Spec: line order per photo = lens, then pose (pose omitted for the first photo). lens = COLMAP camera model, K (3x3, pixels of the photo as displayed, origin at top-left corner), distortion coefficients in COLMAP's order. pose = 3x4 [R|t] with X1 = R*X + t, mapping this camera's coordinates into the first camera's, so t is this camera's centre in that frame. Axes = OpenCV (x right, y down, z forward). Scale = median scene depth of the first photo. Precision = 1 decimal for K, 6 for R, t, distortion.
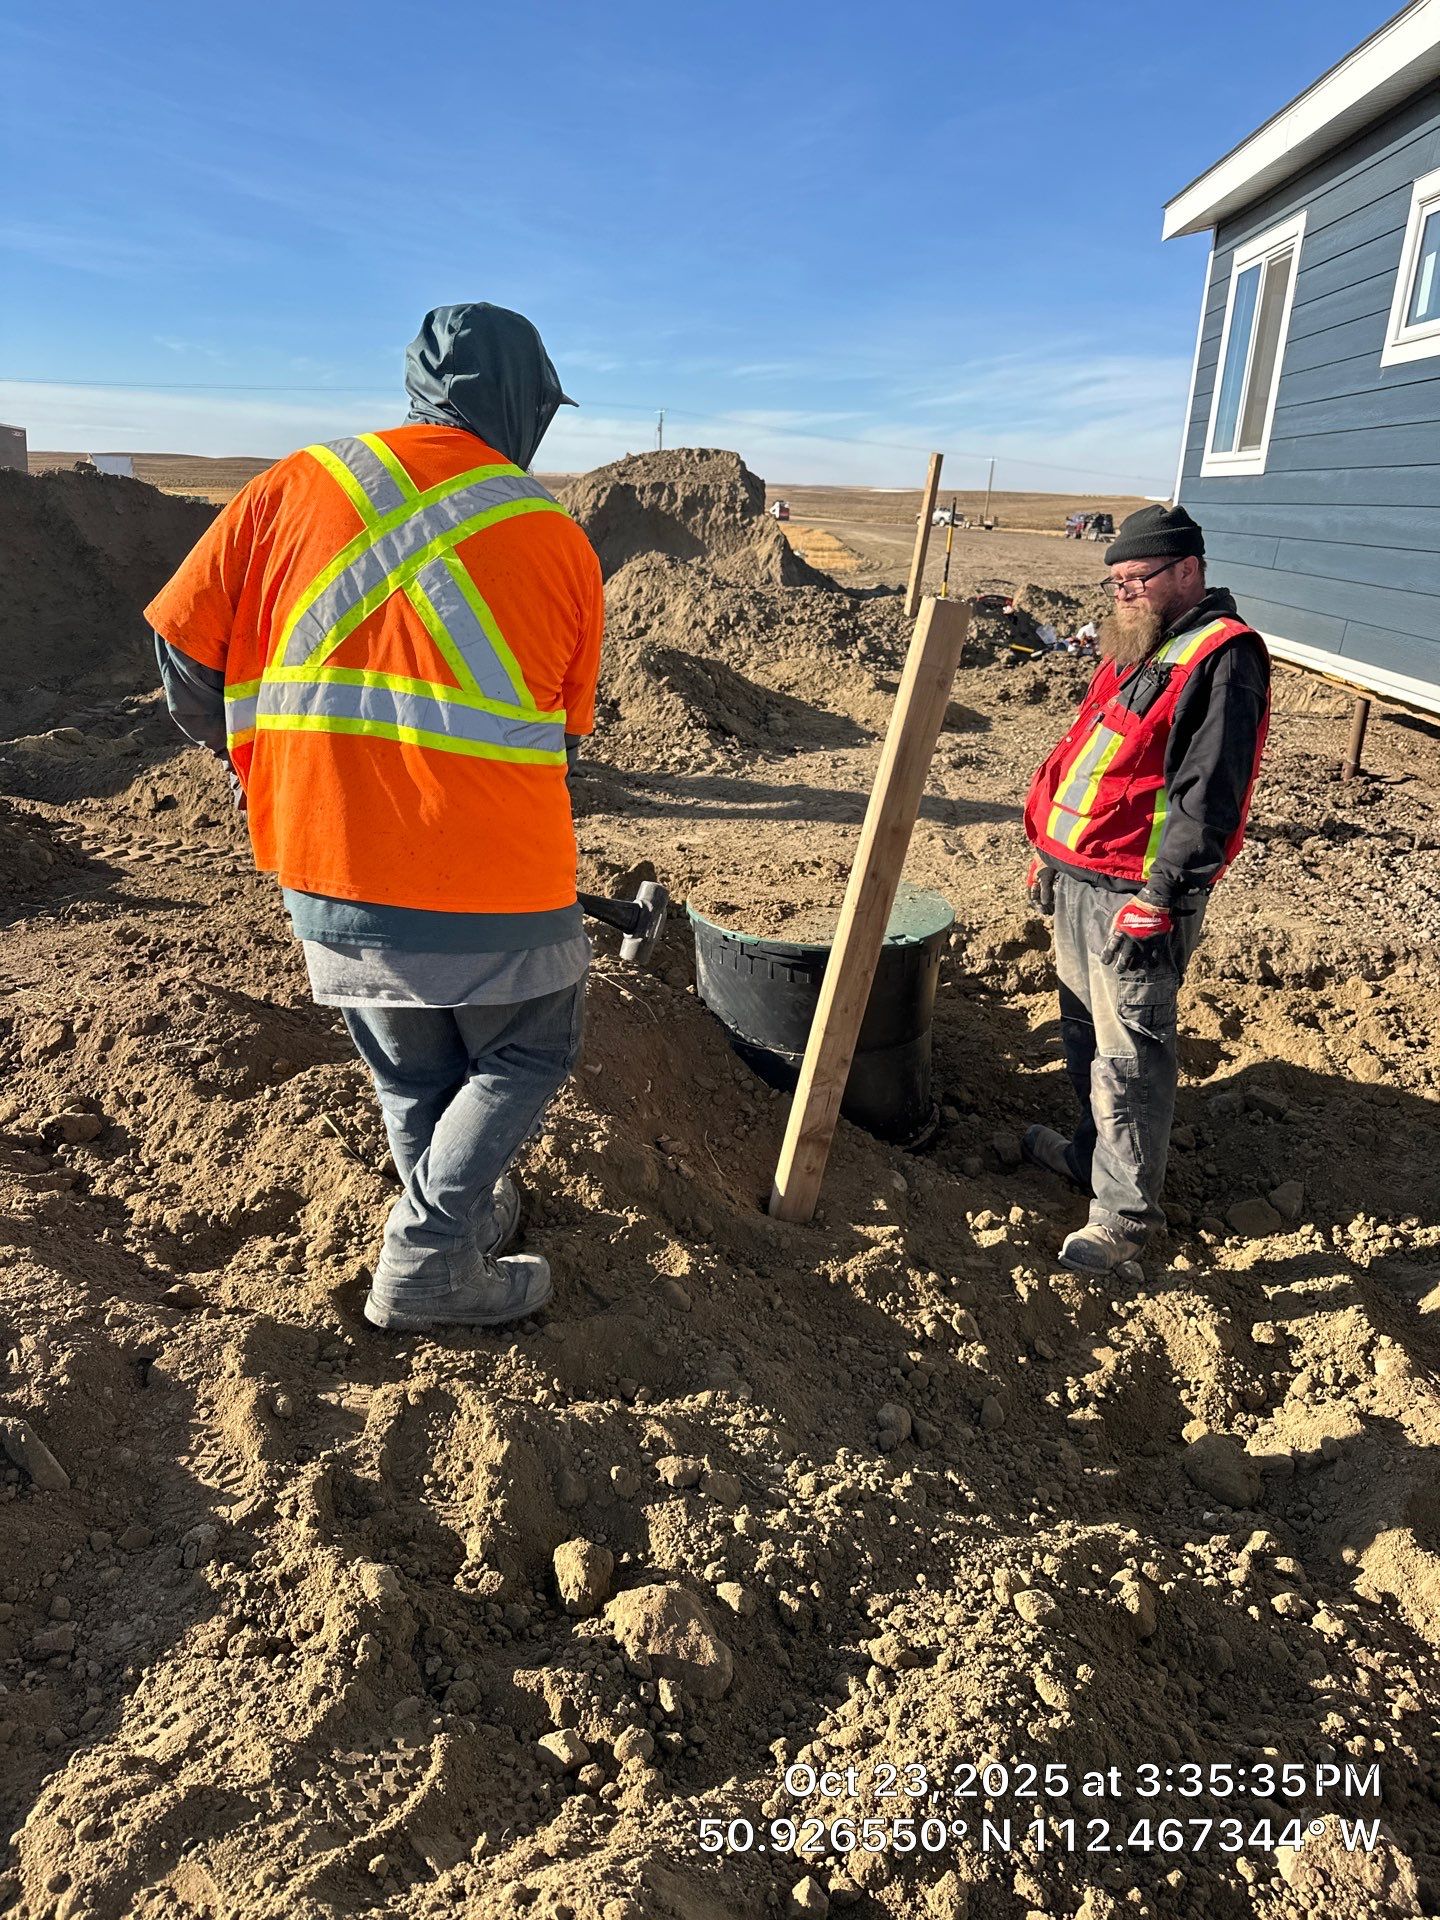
lens RADIAL K [[1345.9, 0, 726.3], [0, 1345.9, 959.6], [0, 0, 1]] dist [0.027352, -0.030604]
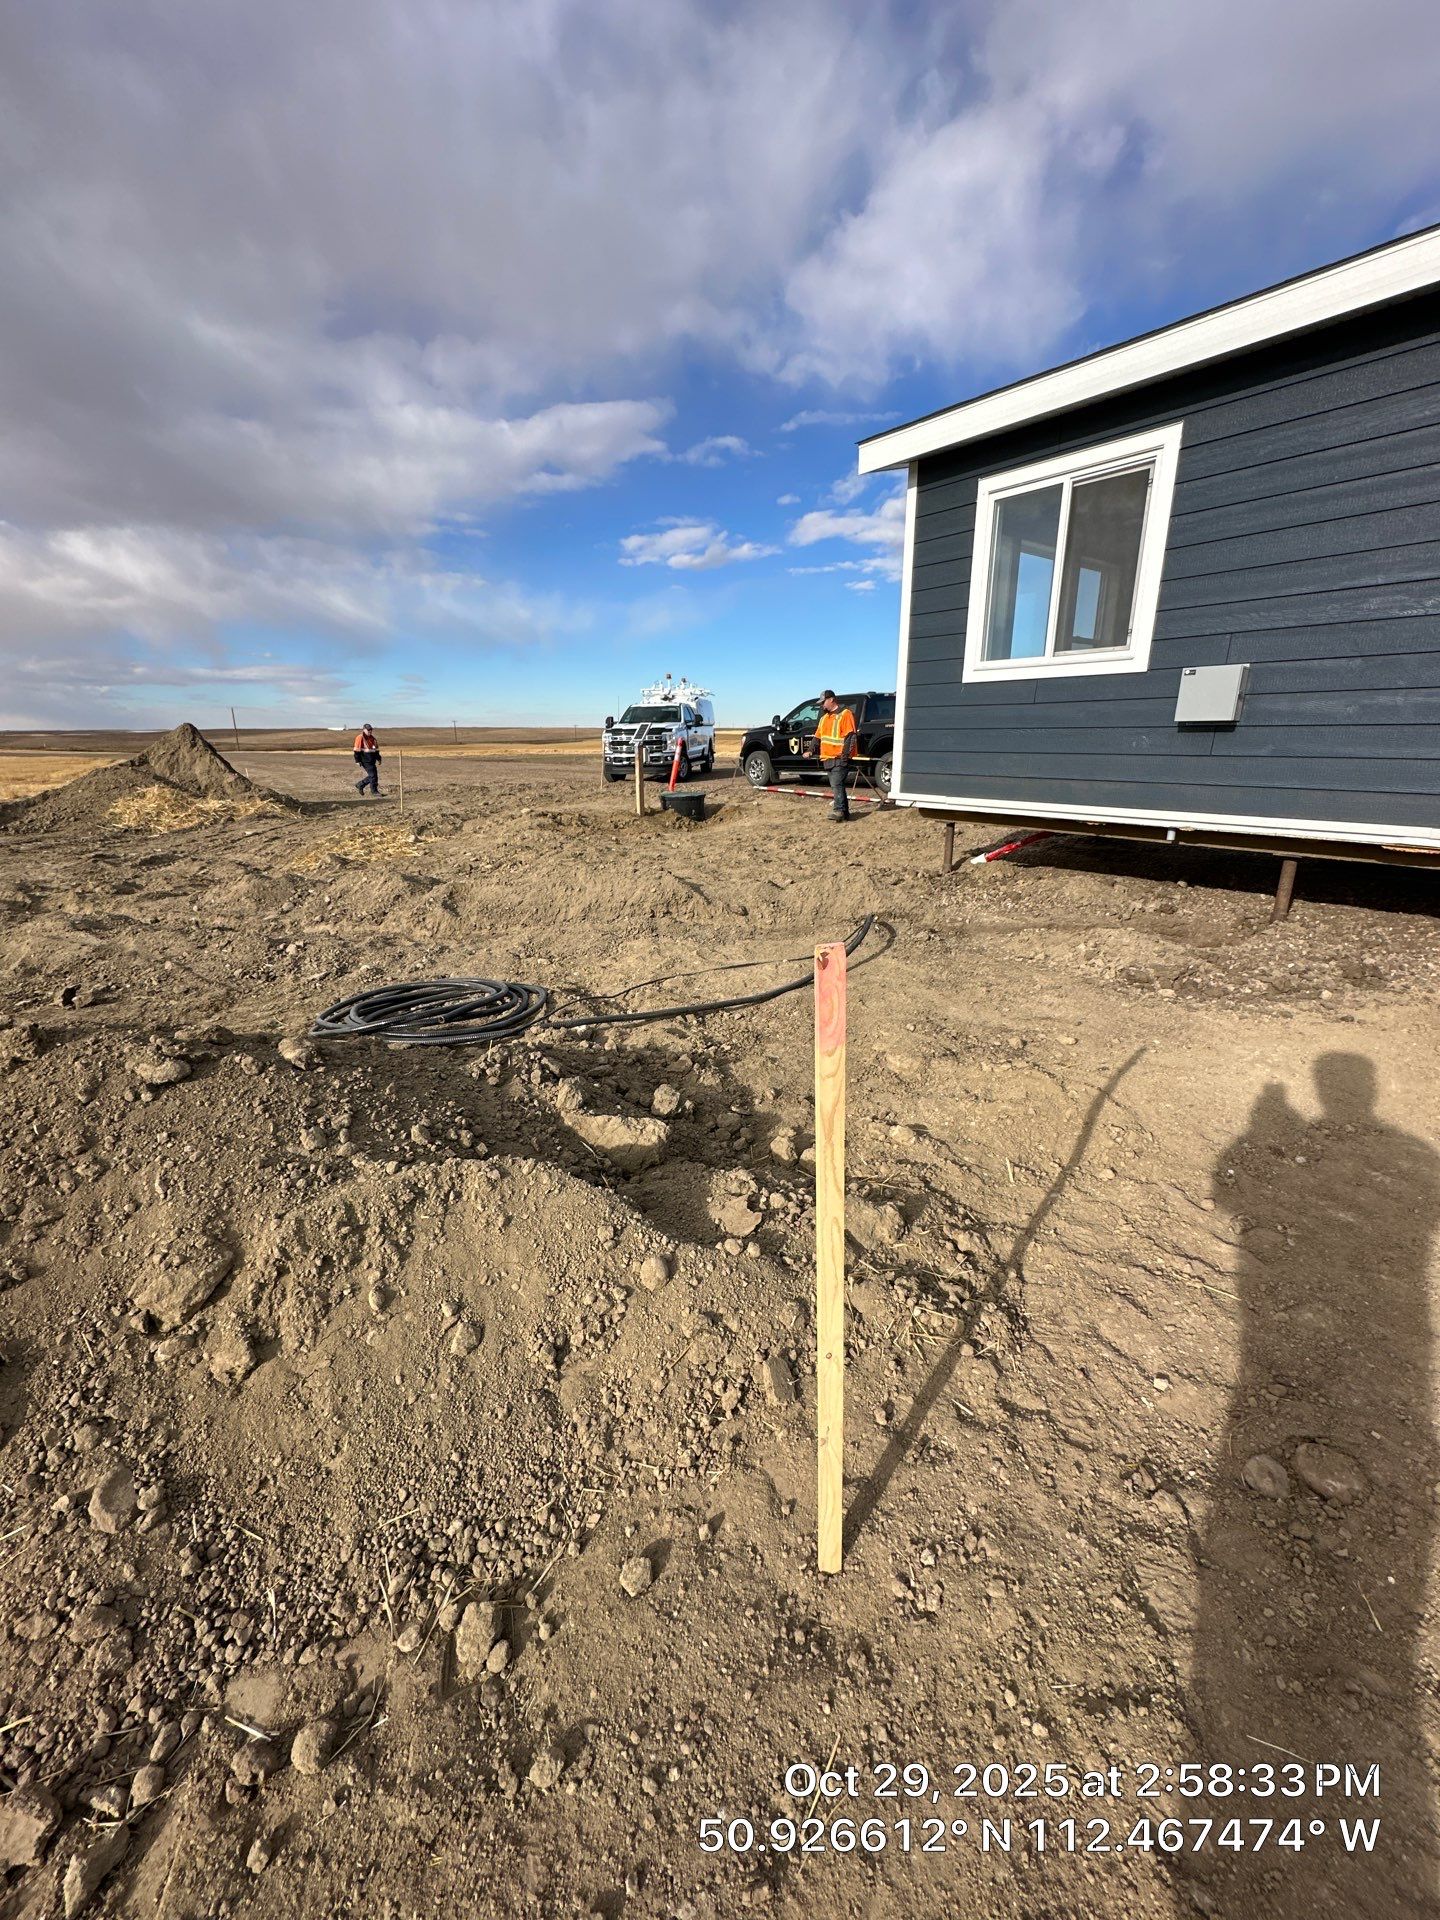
lens RADIAL K [[758.6, 0, 726.8], [0, 758.6, 933.3], [0, 0, 1]] dist [-0.001920, -0.000578]
pose [[0.722596, -0.224814, 0.653692, -0.488513], [0.264342, 0.963632, 0.039202, -0.455998], [-0.638732, 0.144471, 0.755745, 1.333706]]
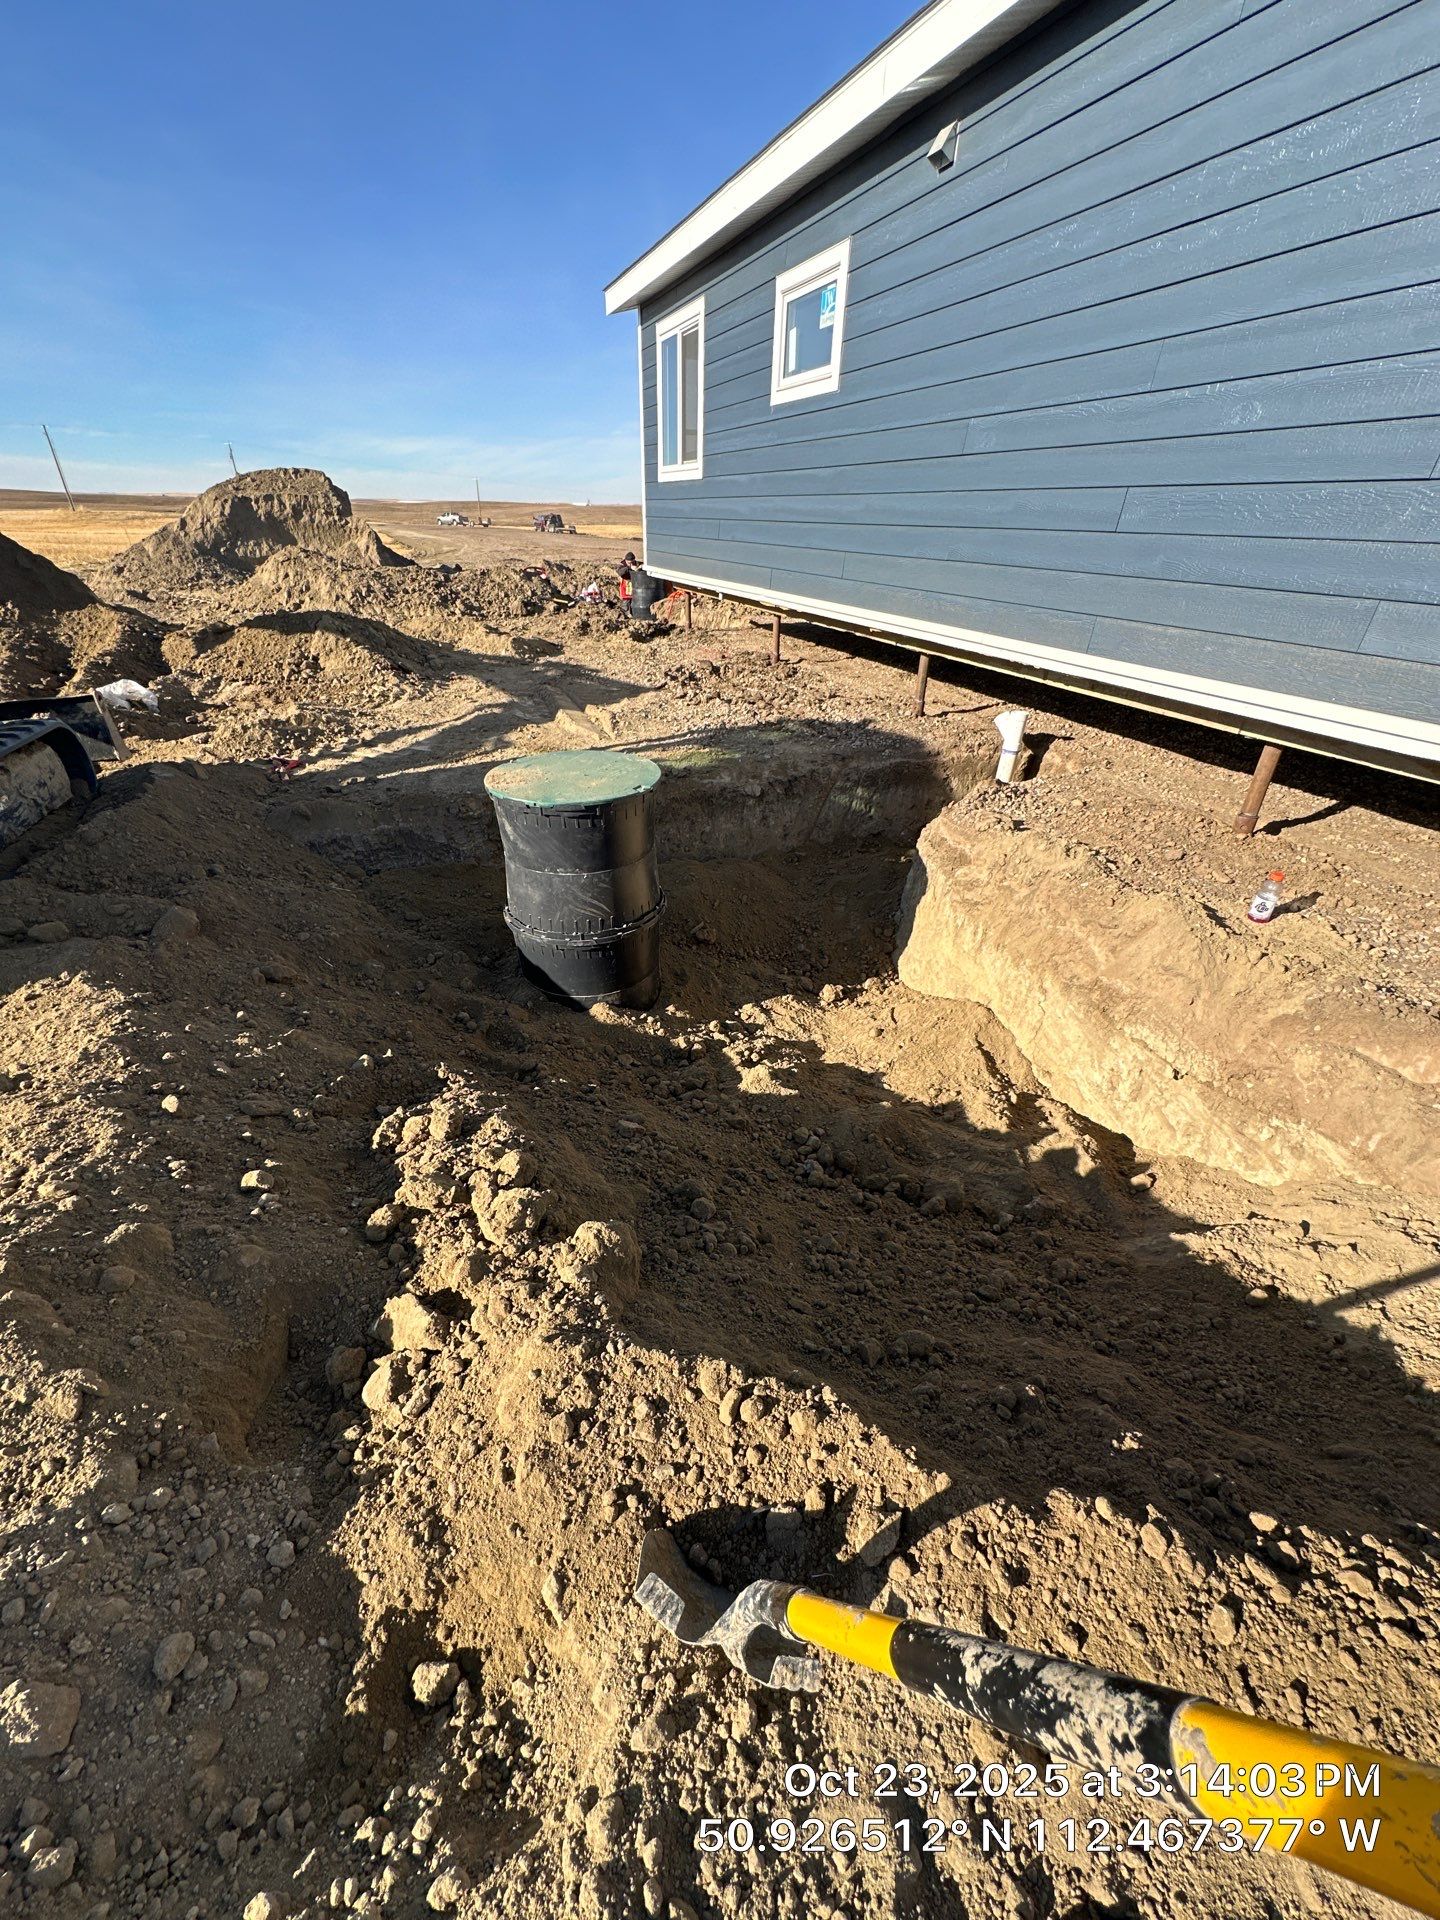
lens RADIAL K [[758.6, 0, 713.5], [0, 758.6, 960.4], [0, 0, 1]] dist [-0.001920, -0.000578]
pose [[0.903761, -0.237050, 0.356404, -0.112775], [0.156492, 0.957990, 0.240345, -0.016357], [-0.398405, -0.161440, 0.902890, 0.083664]]
